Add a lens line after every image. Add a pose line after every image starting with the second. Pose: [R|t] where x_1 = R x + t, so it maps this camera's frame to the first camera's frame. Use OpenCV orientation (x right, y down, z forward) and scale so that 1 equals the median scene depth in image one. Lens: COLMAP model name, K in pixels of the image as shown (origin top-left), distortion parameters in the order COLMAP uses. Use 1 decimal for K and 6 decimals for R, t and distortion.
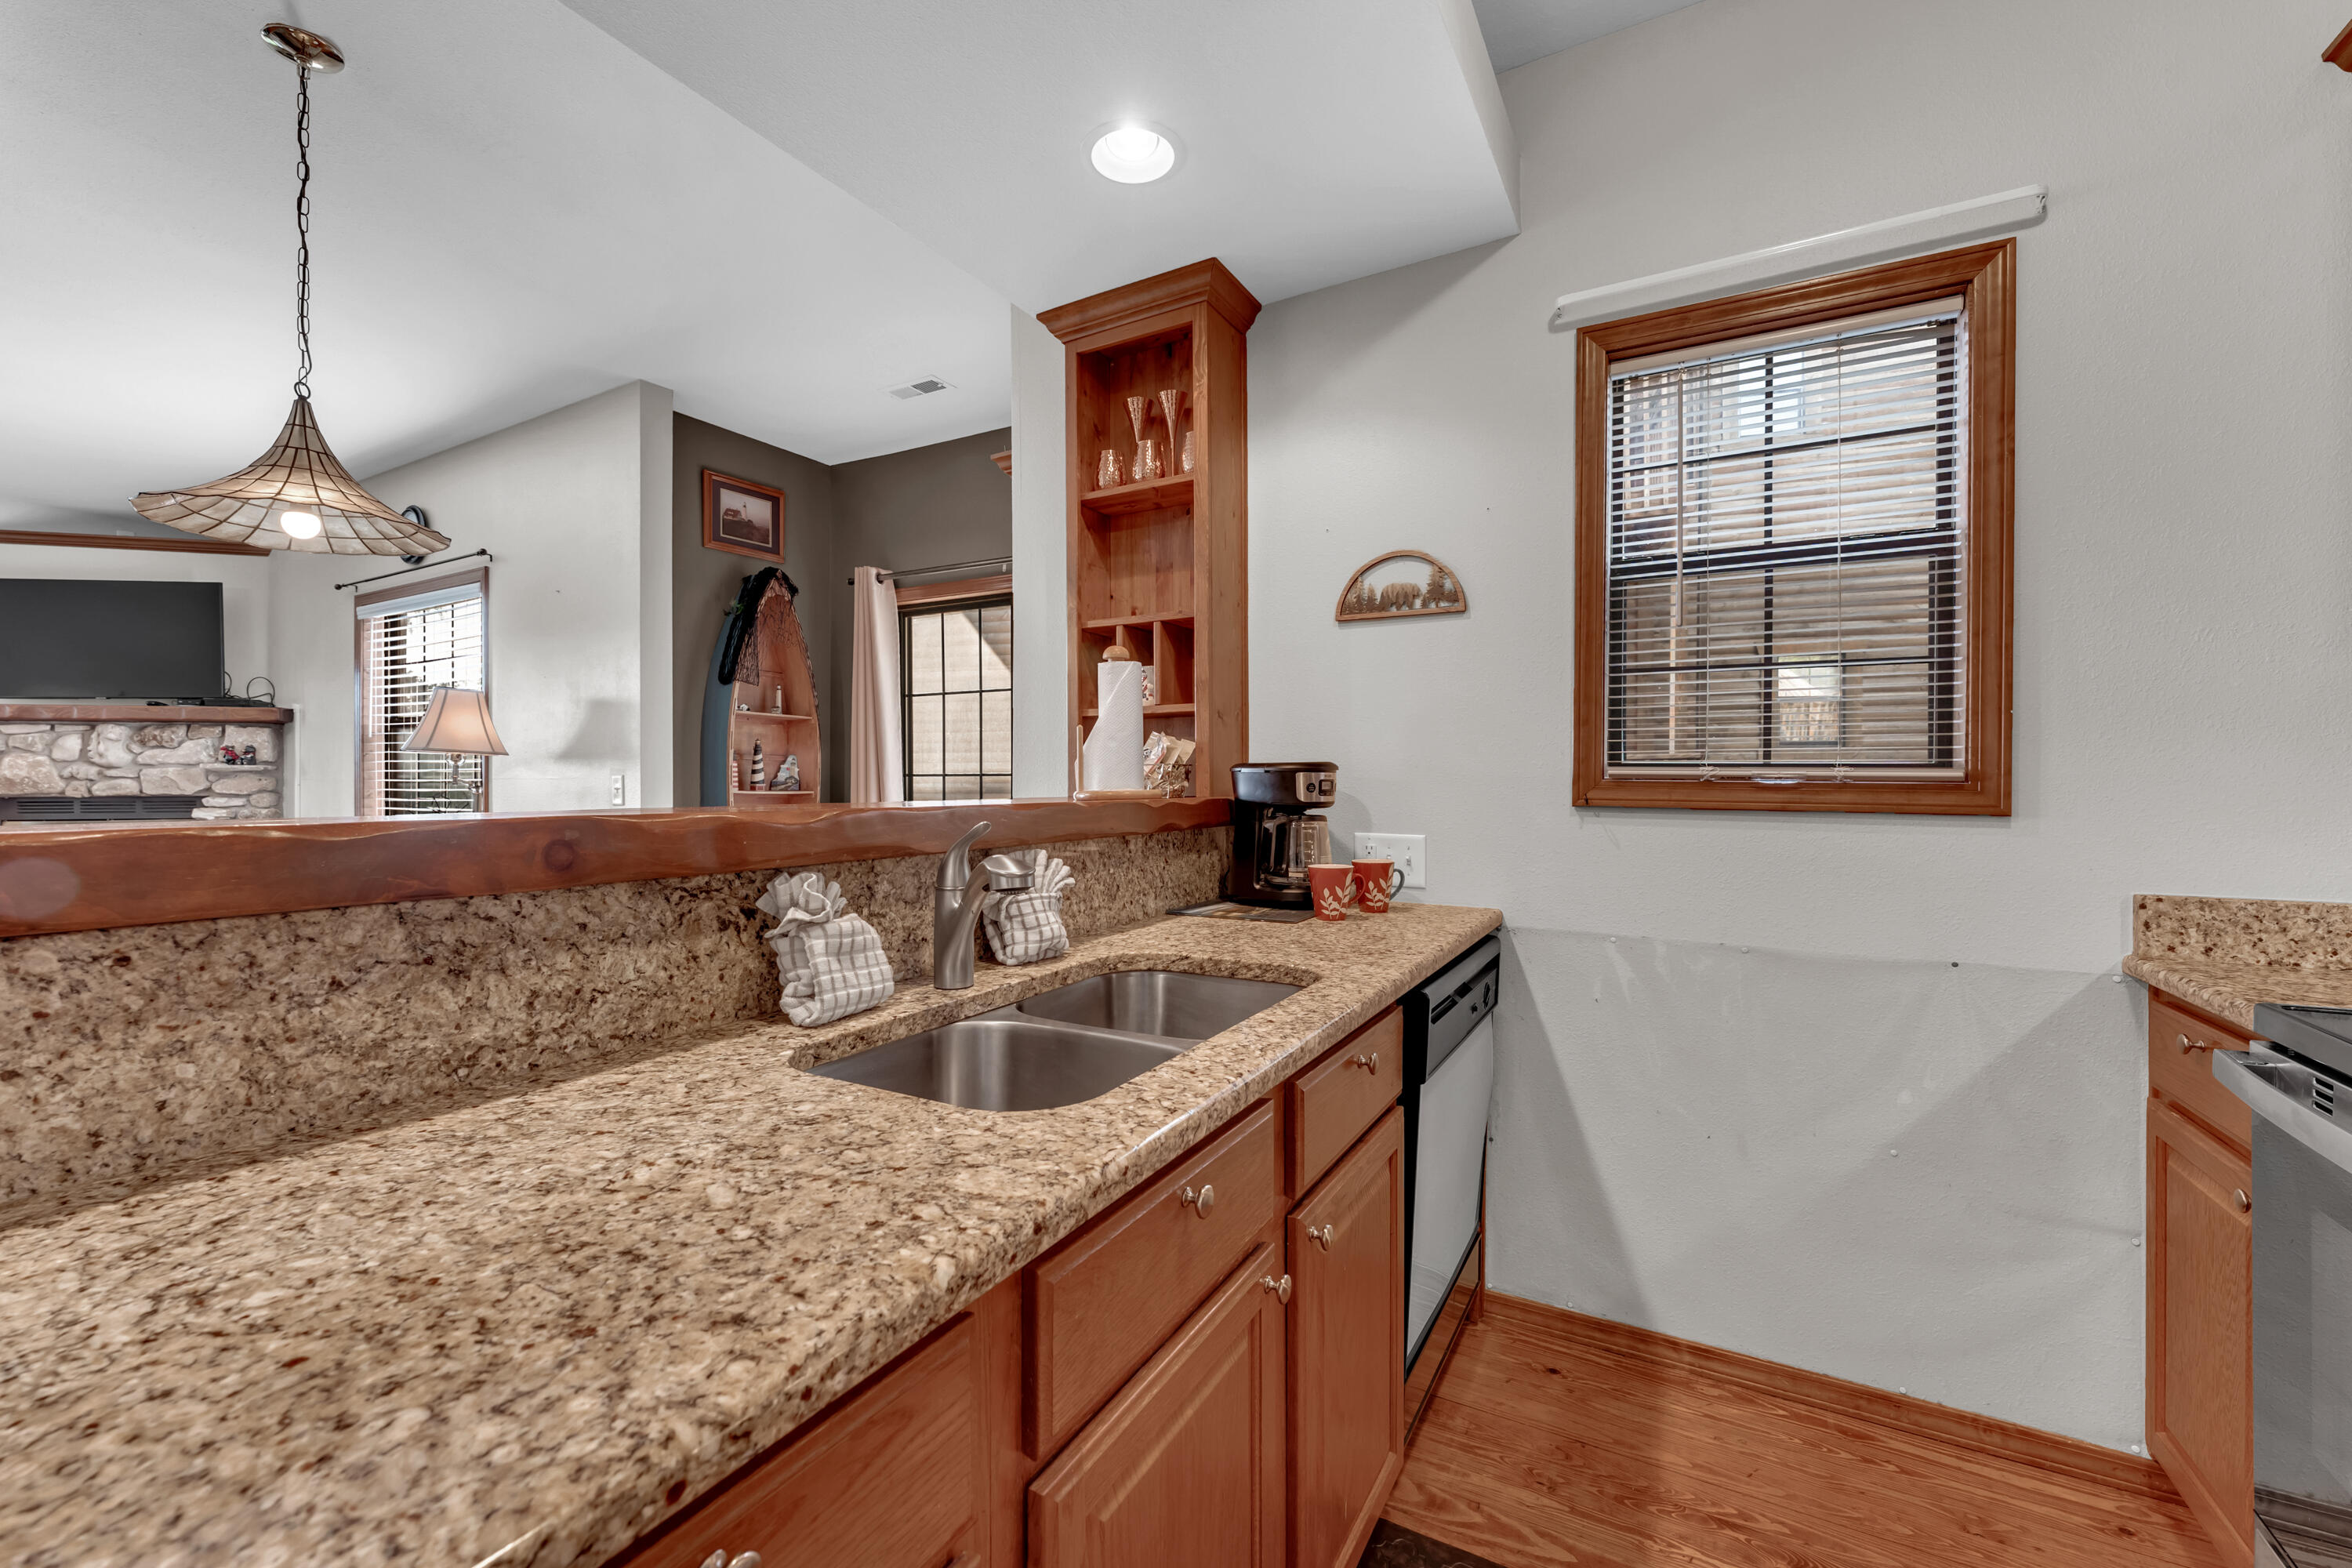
lens RADIAL K [[915.0, 0, 1098.2], [0, 915.0, 766.6], [0, 0, 1]] dist [0.001962, -0.000597]
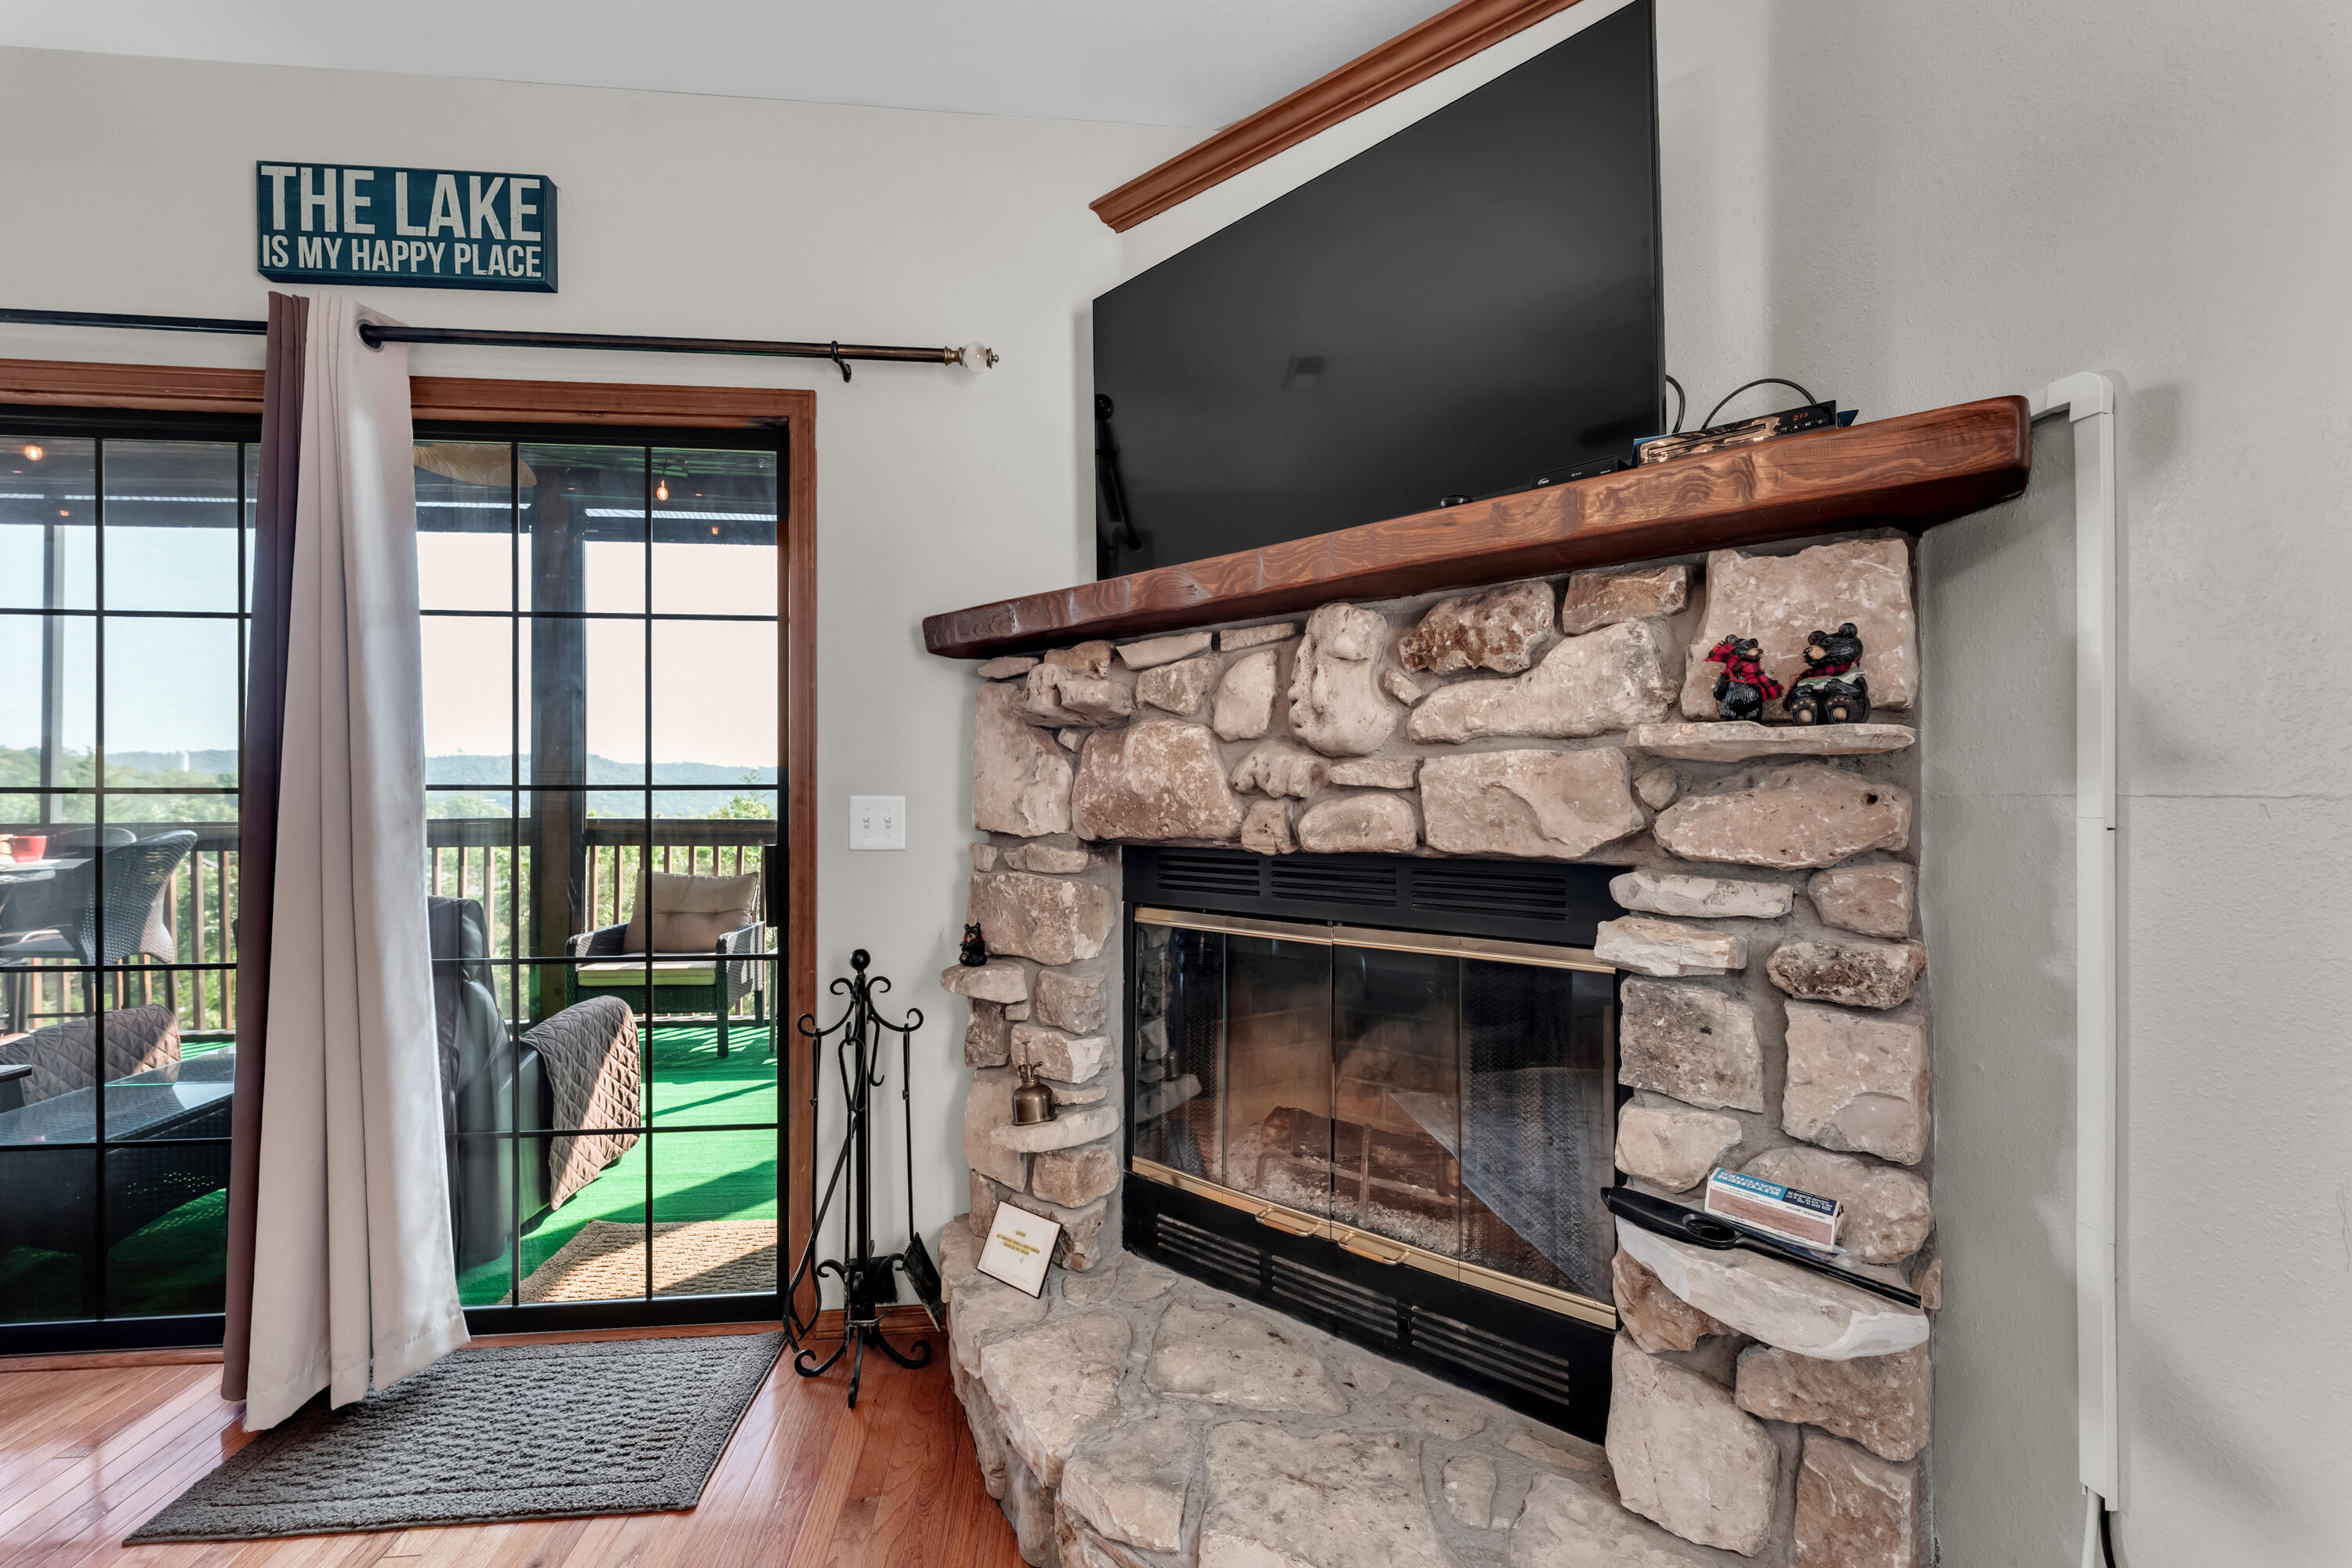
lens RADIAL K [[915.0, 0, 1182.5], [0, 915.0, 786.6], [0, 0, 1]] dist [0.001962, -0.000597]
pose [[0.595117, -0.009797, -0.803580, -1.850145], [0.003992, 0.999949, -0.009235, 0.028737], [0.803630, 0.002288, 0.595126, 1.663044]]
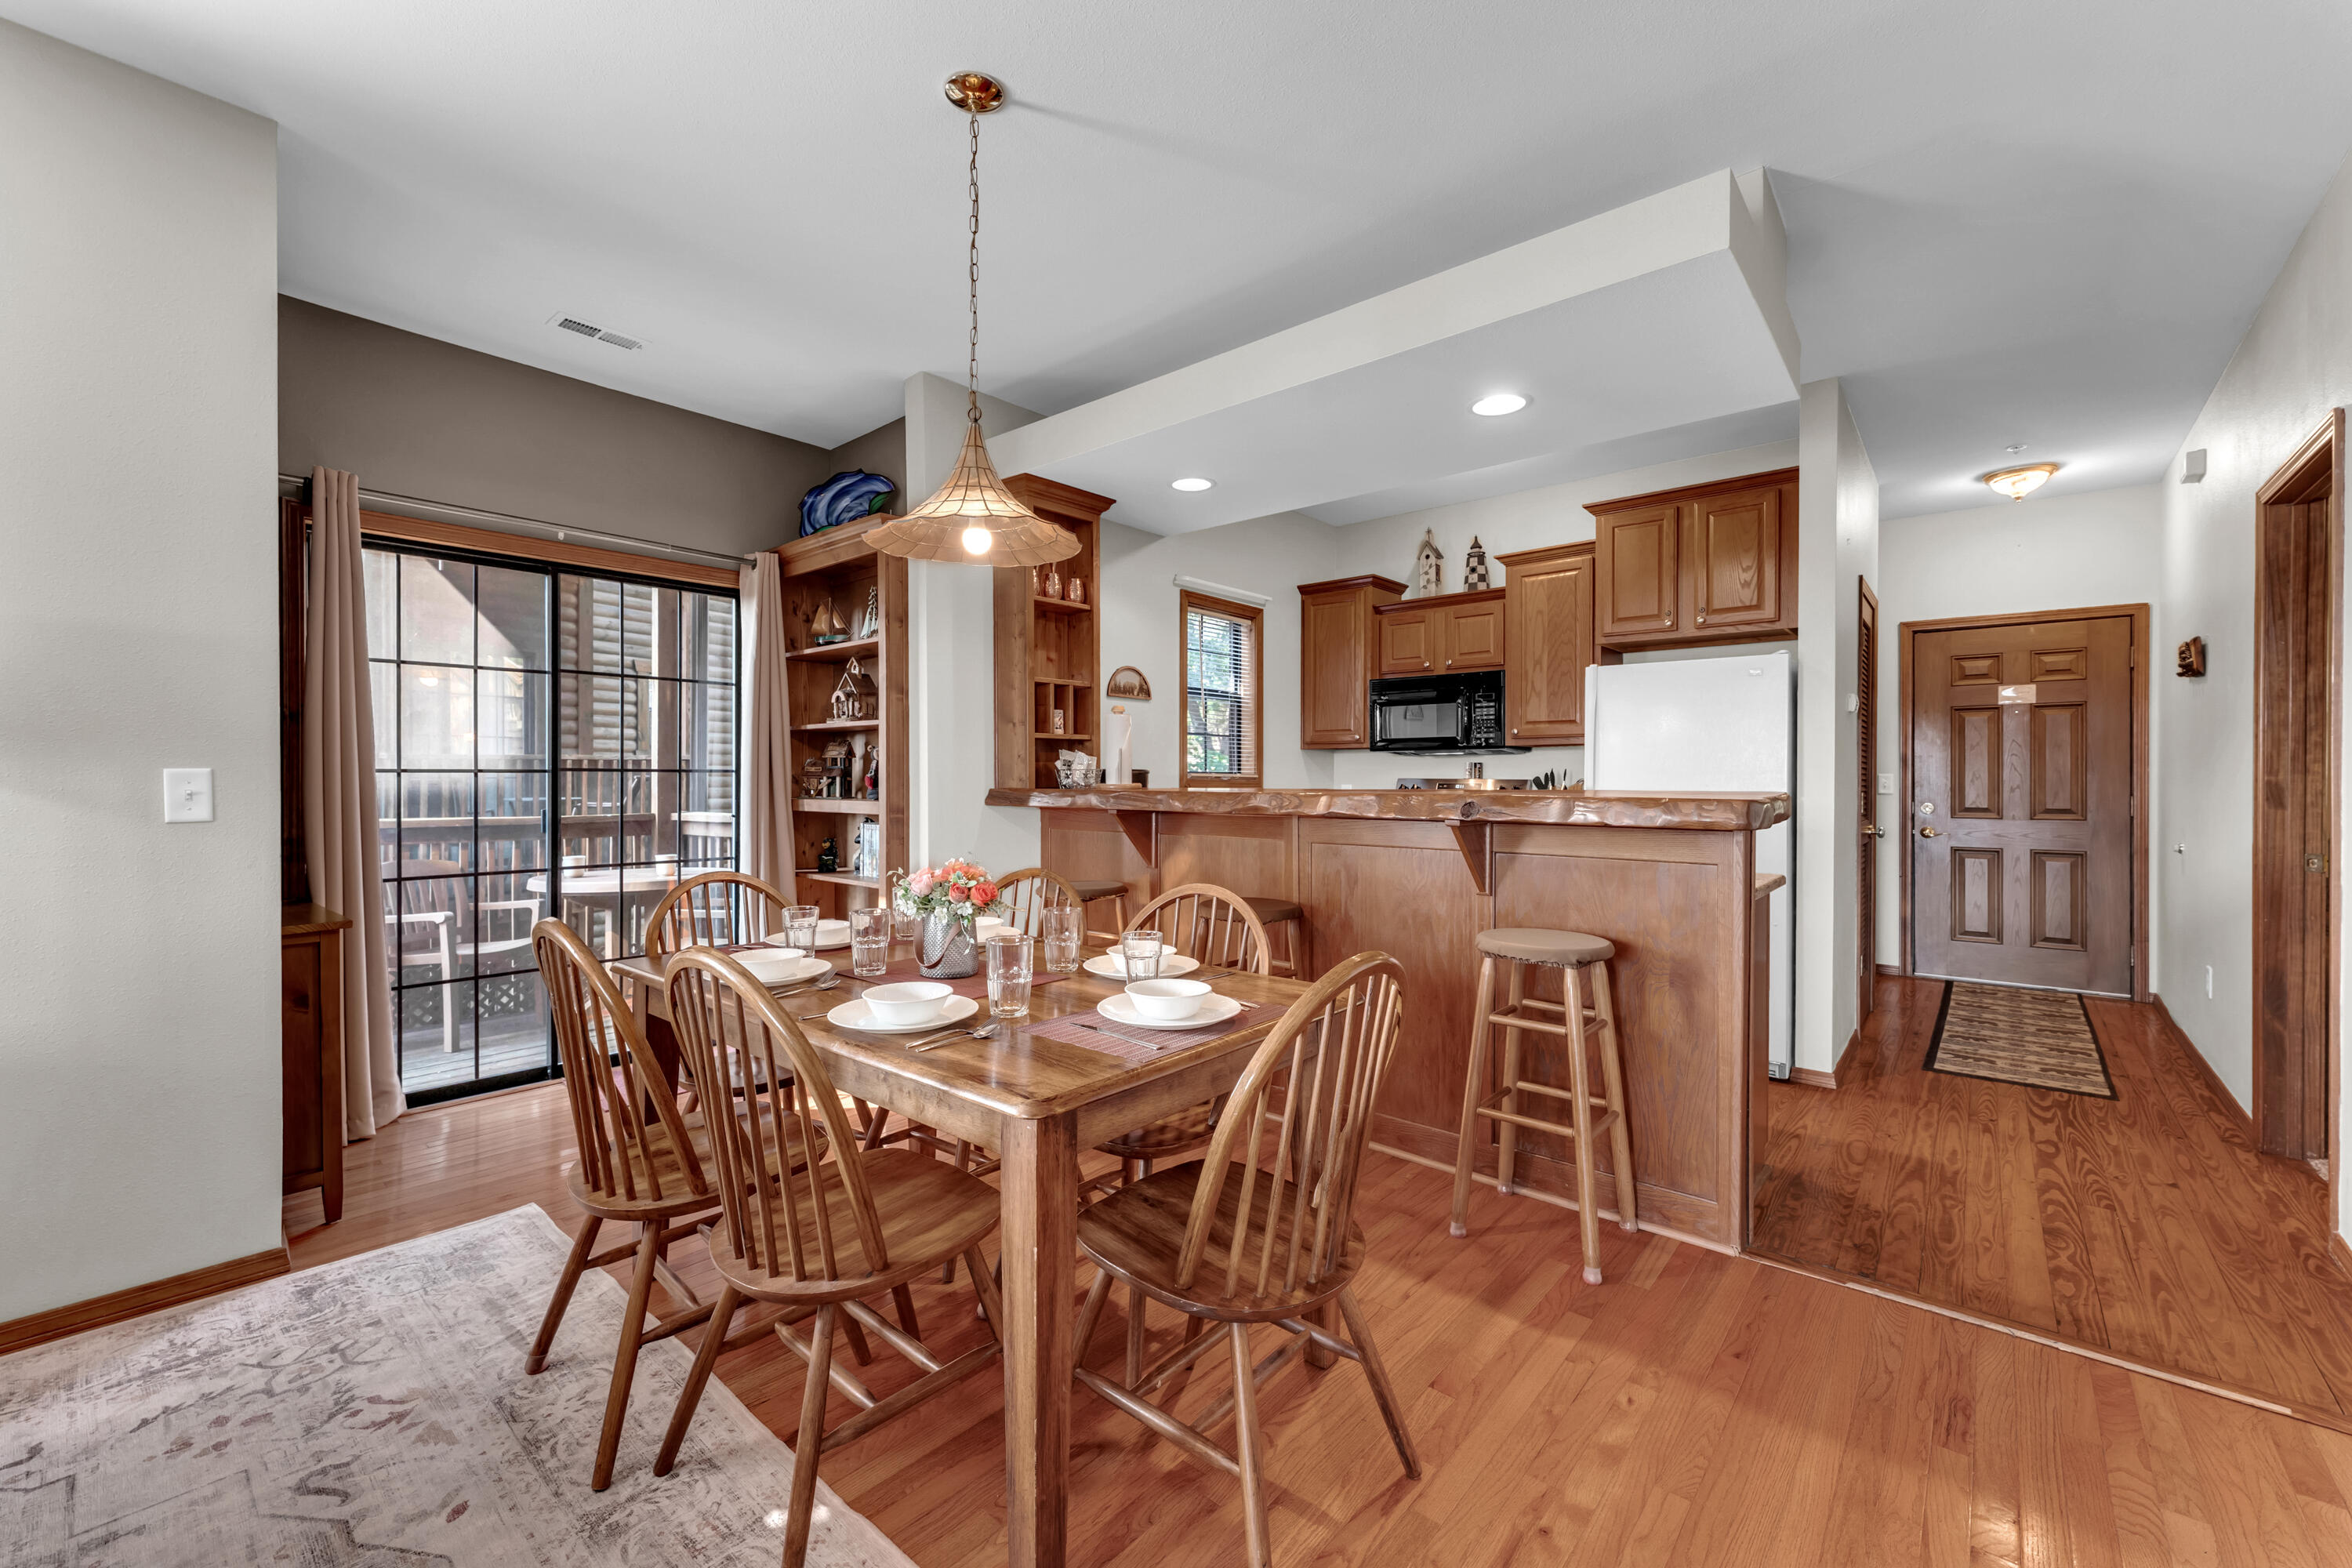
lens RADIAL K [[915.0, 0, 1214.0], [0, 915.0, 781.5], [0, 0, 1]] dist [0.001962, -0.000597]
pose [[0.168425, -0.006617, 0.985692, -1.627518], [-0.014401, 0.999854, 0.009173, 0.003116], [-0.985609, -0.015740, 0.168305, 0.450896]]
